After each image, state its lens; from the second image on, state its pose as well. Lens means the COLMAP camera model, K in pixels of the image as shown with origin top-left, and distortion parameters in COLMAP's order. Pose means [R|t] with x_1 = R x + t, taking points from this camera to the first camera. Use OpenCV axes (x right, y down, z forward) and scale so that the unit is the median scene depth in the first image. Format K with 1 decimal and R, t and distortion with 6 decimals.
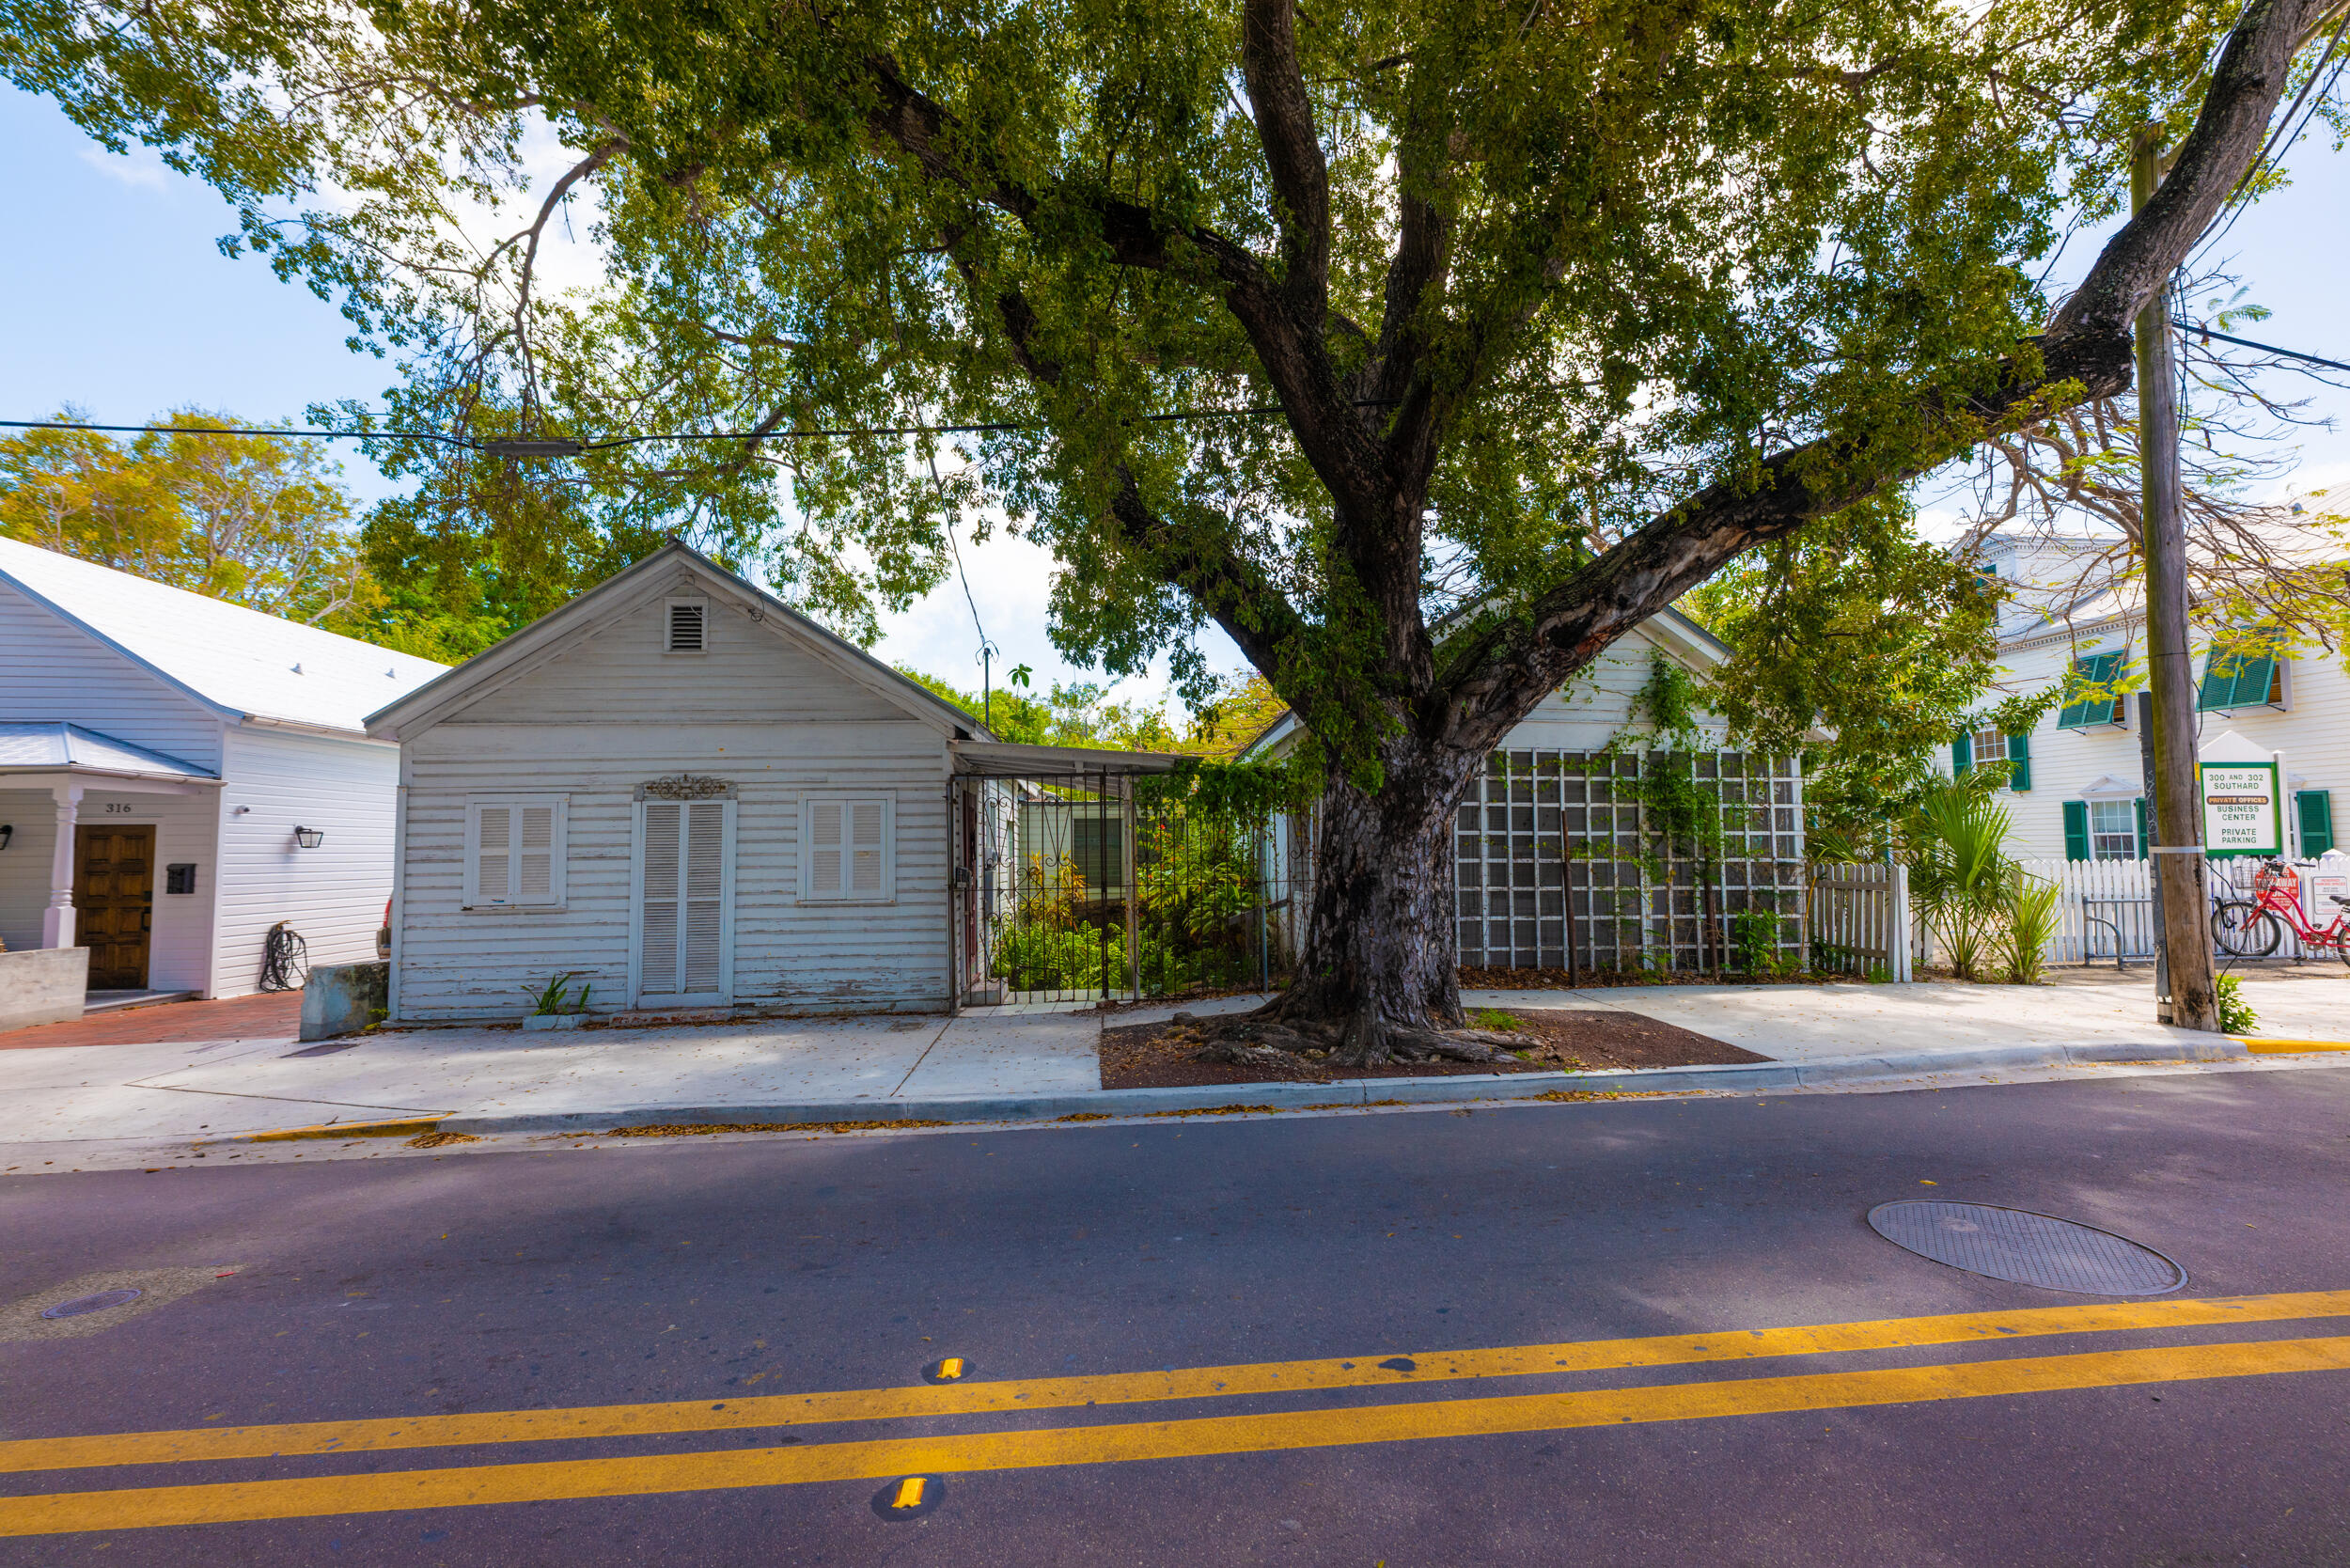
lens RADIAL K [[944.7, 0, 1184.1], [0, 944.7, 793.3], [0, 0, 1]] dist [-0.000407, -0.000023]
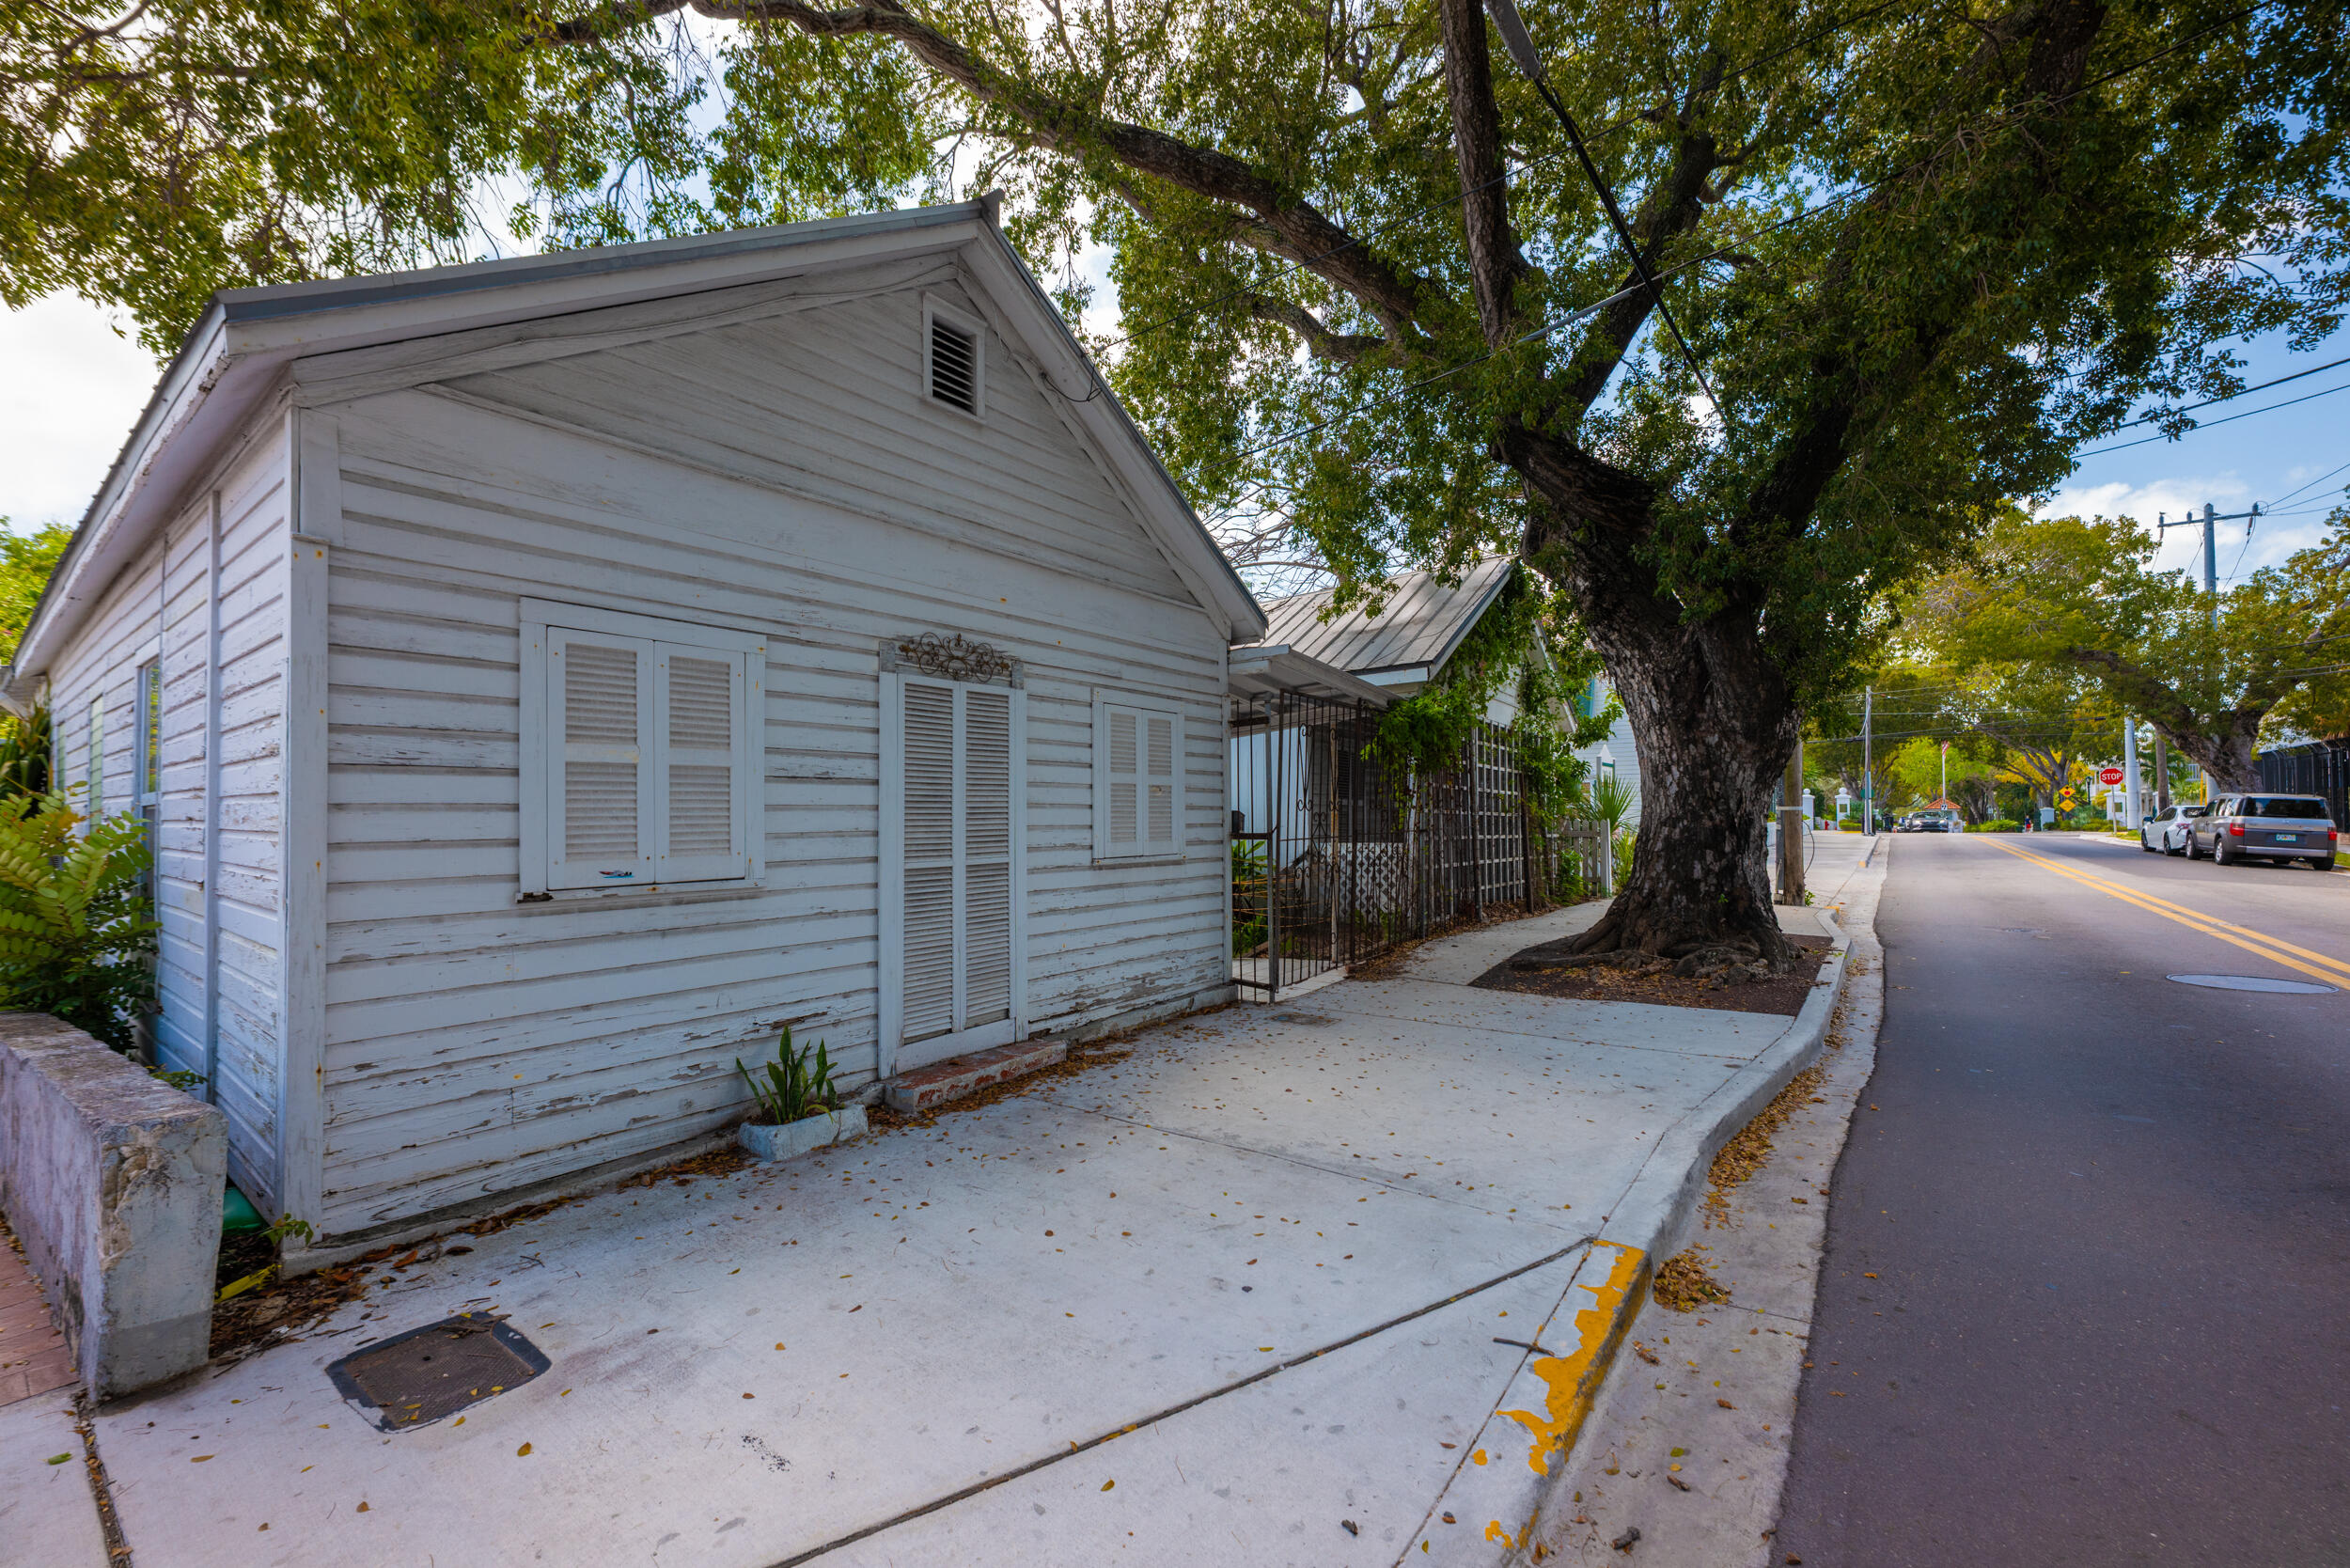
lens RADIAL K [[944.7, 0, 1178.8], [0, 944.7, 791.9], [0, 0, 1]] dist [-0.000407, -0.000023]
pose [[0.657919, 0.030444, 0.752473, -0.860775], [-0.051144, 0.998682, 0.004313, 0.063320], [-0.751350, -0.041322, 0.658609, 0.541840]]
